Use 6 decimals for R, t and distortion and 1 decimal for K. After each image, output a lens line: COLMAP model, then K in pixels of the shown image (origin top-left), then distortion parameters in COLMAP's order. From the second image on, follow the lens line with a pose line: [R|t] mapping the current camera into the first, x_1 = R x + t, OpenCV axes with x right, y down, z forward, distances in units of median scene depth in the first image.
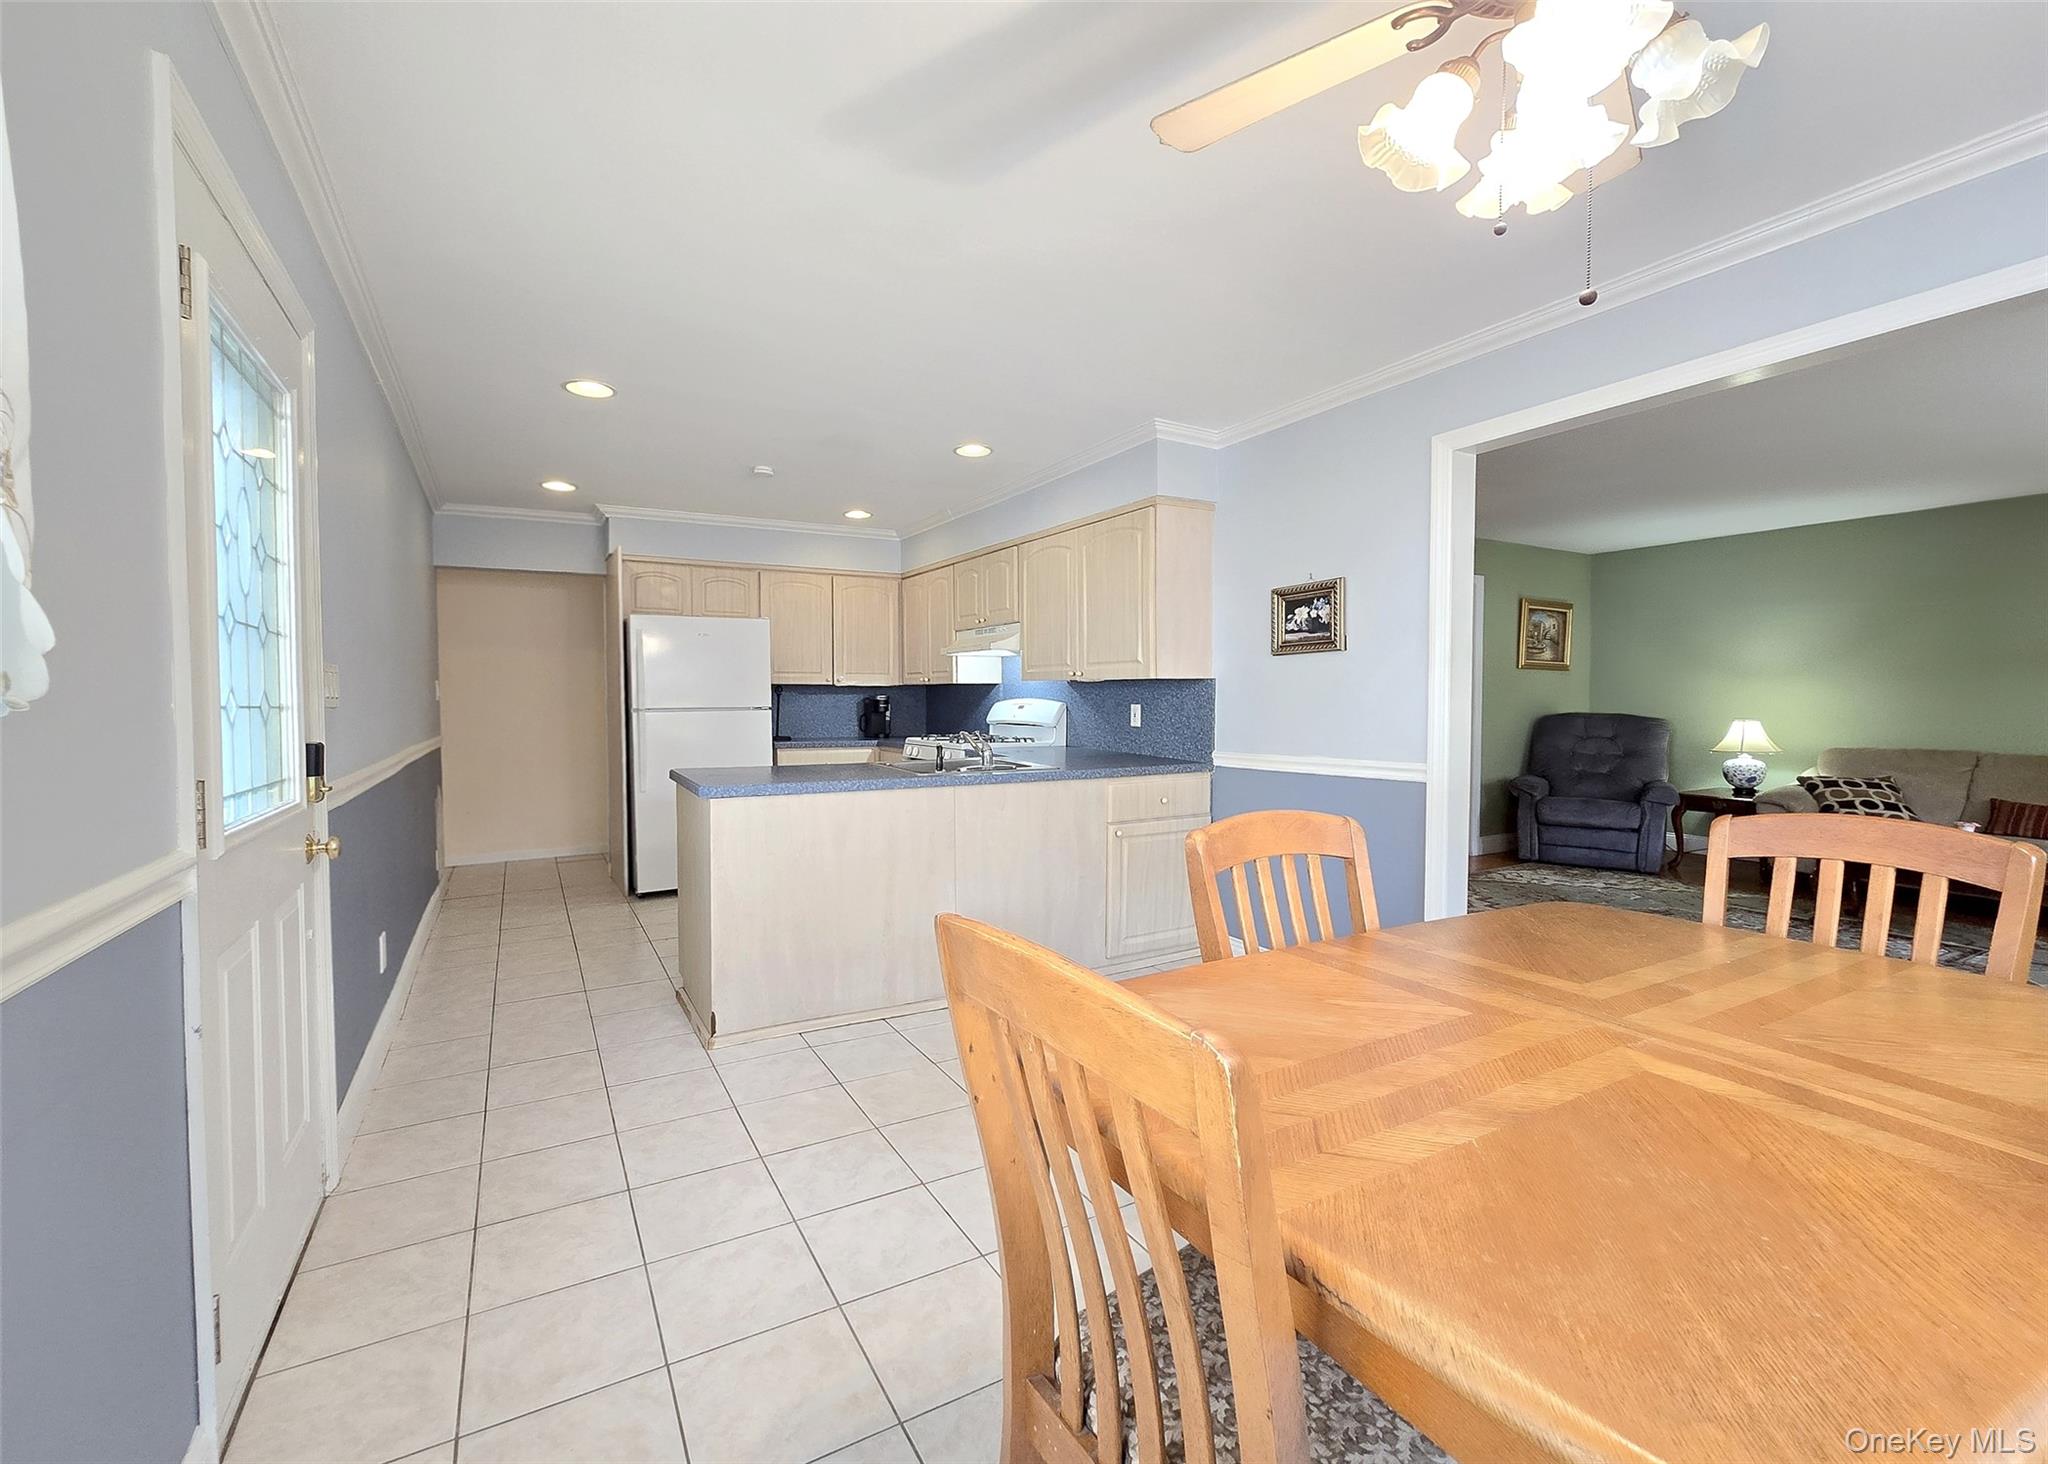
lens RADIAL K [[920.7, 0, 1052.9], [0, 920.7, 728.9], [0, 0, 1]] dist [0.001930, 0.000174]
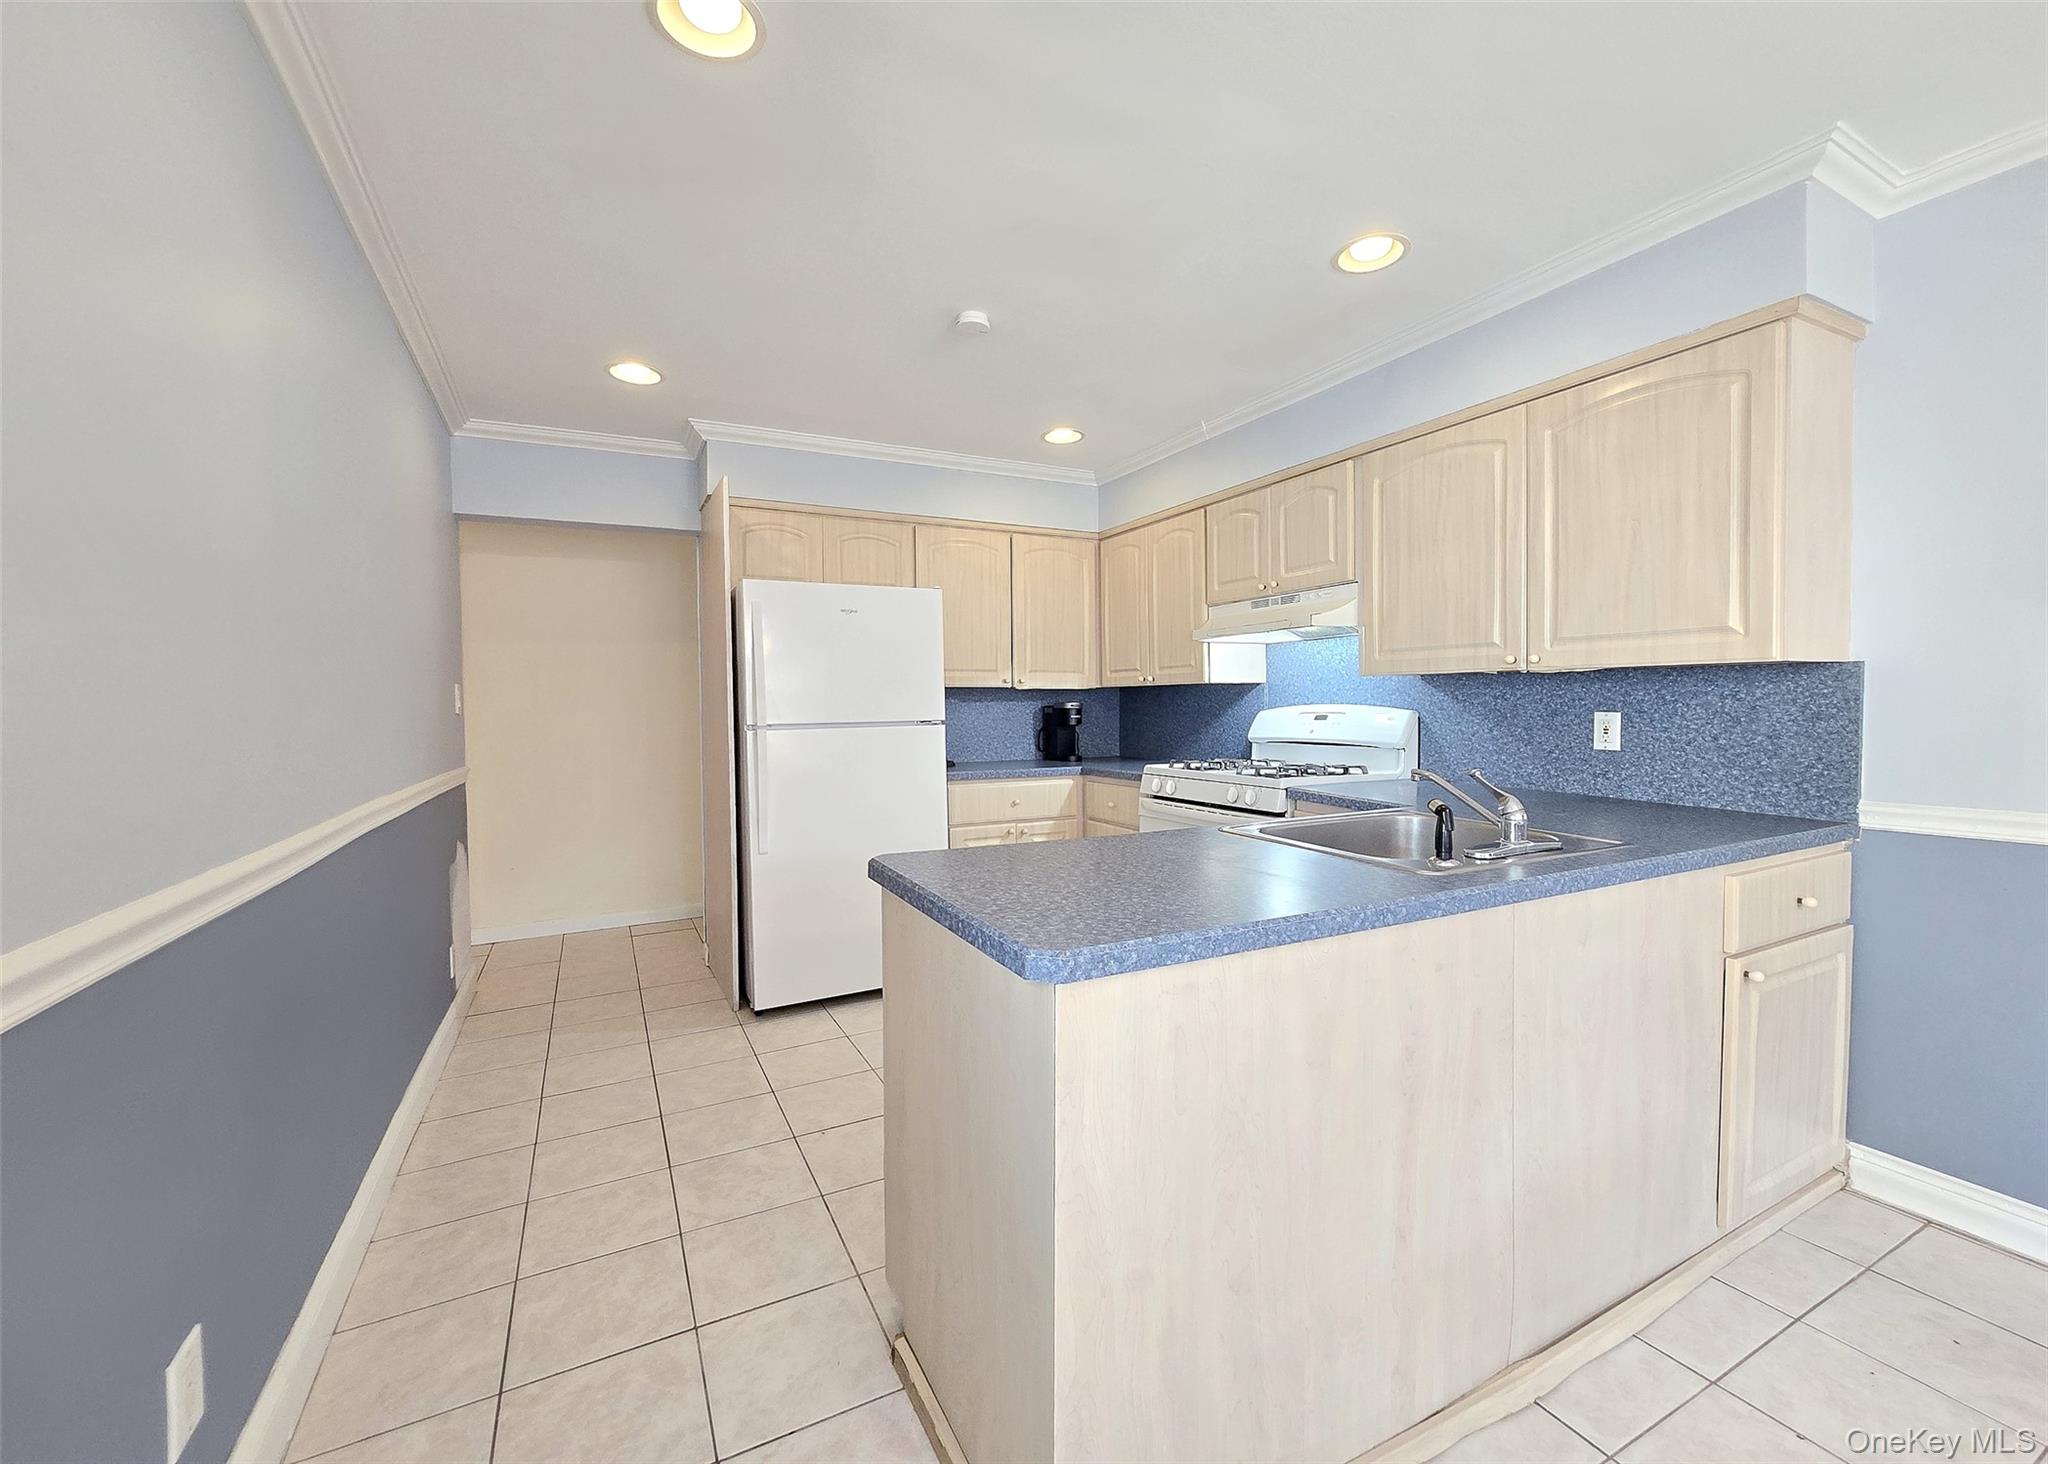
lens RADIAL K [[855.9, 0, 1037.2], [0, 855.9, 725.5], [0, 0, 1]] dist [0.000699, 0.000775]
pose [[0.998808, -0.007156, -0.048277, -0.216878], [0.006649, 0.999921, -0.010654, -0.013299], [0.048349, 0.010320, 0.998777, 0.397533]]
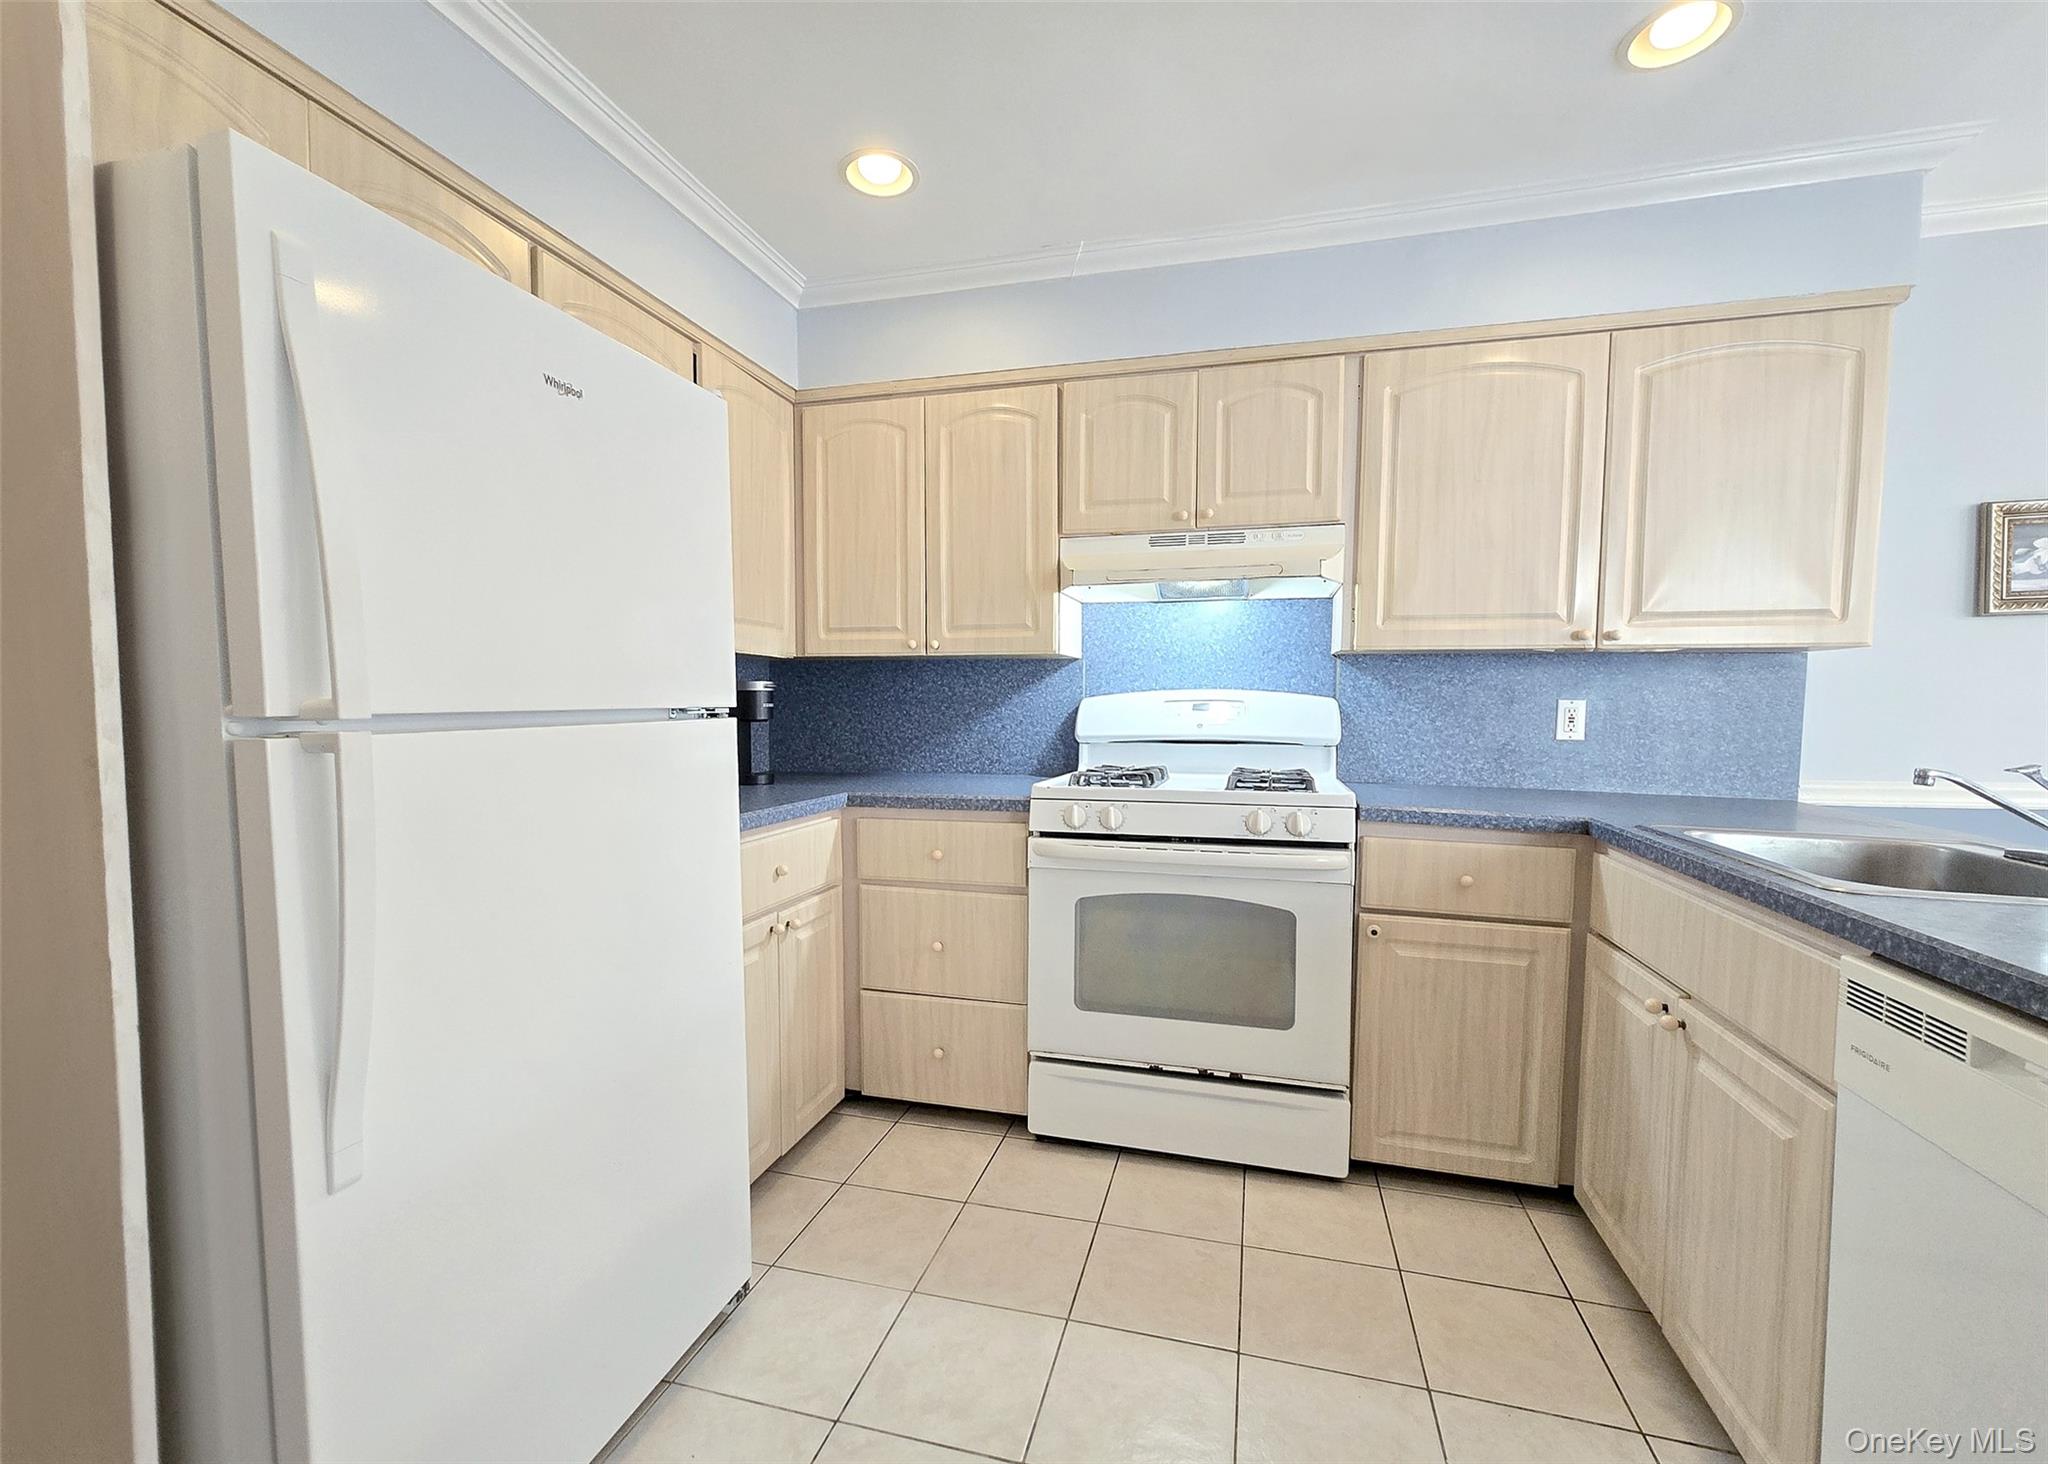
lens RADIAL K [[878.7, 0, 1028.2], [0, 878.7, 744.5], [0, 0, 1]] dist [0.008057, 0.000240]
pose [[0.709802, -0.031095, 0.703715, -0.450127], [0.021517, 0.999516, 0.022462, -0.016762], [-0.704073, -0.000802, 0.710128, 0.766666]]
